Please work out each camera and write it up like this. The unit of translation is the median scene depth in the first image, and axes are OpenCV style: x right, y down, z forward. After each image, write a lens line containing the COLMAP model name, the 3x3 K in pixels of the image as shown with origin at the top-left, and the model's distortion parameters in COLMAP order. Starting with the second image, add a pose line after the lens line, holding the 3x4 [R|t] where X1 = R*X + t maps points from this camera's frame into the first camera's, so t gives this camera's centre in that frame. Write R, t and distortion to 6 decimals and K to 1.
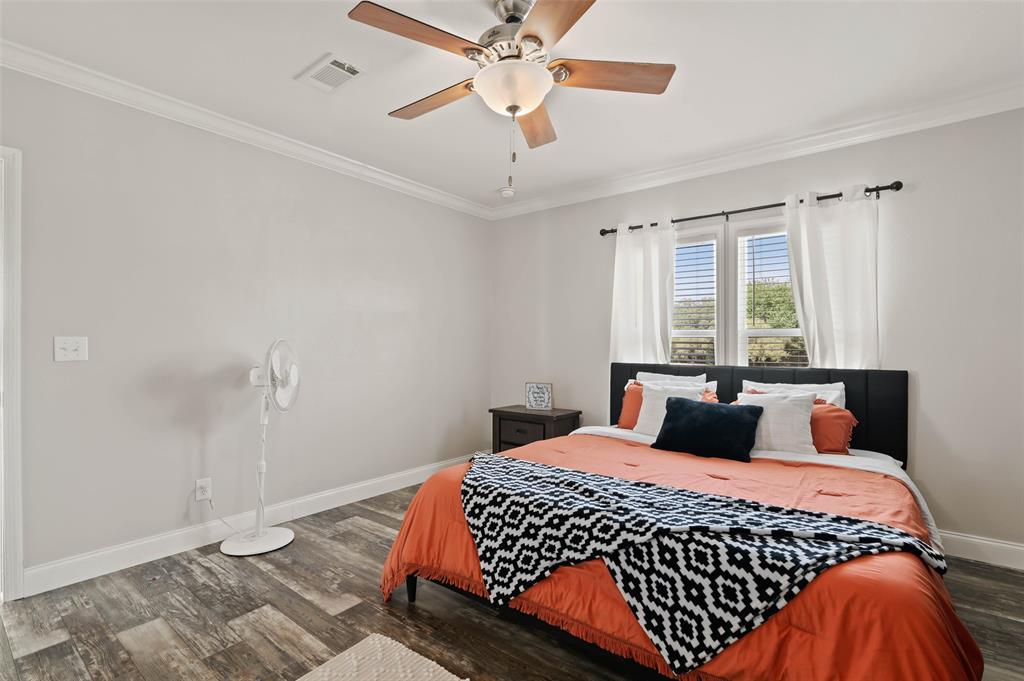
lens RADIAL K [[475.7, 0, 514.5], [0, 475.7, 346.4], [0, 0, 1]] dist [-0.001344, -0.000521]
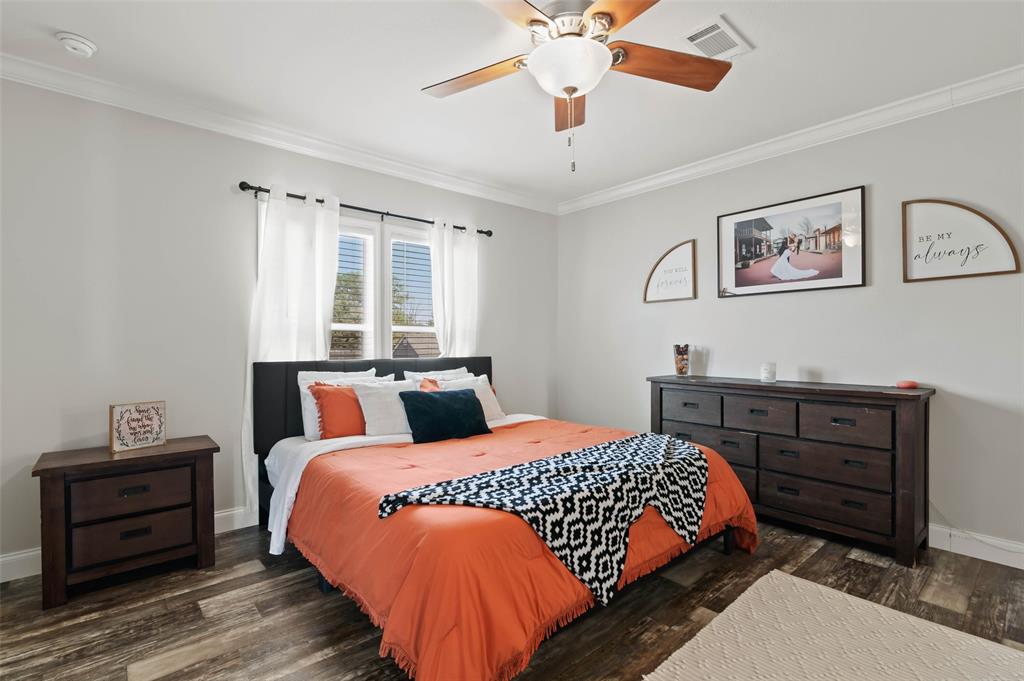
lens RADIAL K [[479.0, 0, 517.5], [0, 479.0, 341.2], [0, 0, 1]] dist [-0.004550, -0.000373]
pose [[0.175504, -0.003068, 0.984474, -0.499169], [0.002034, 0.999994, 0.002754, -0.000373], [-0.984477, 0.001519, 0.175509, 0.481390]]
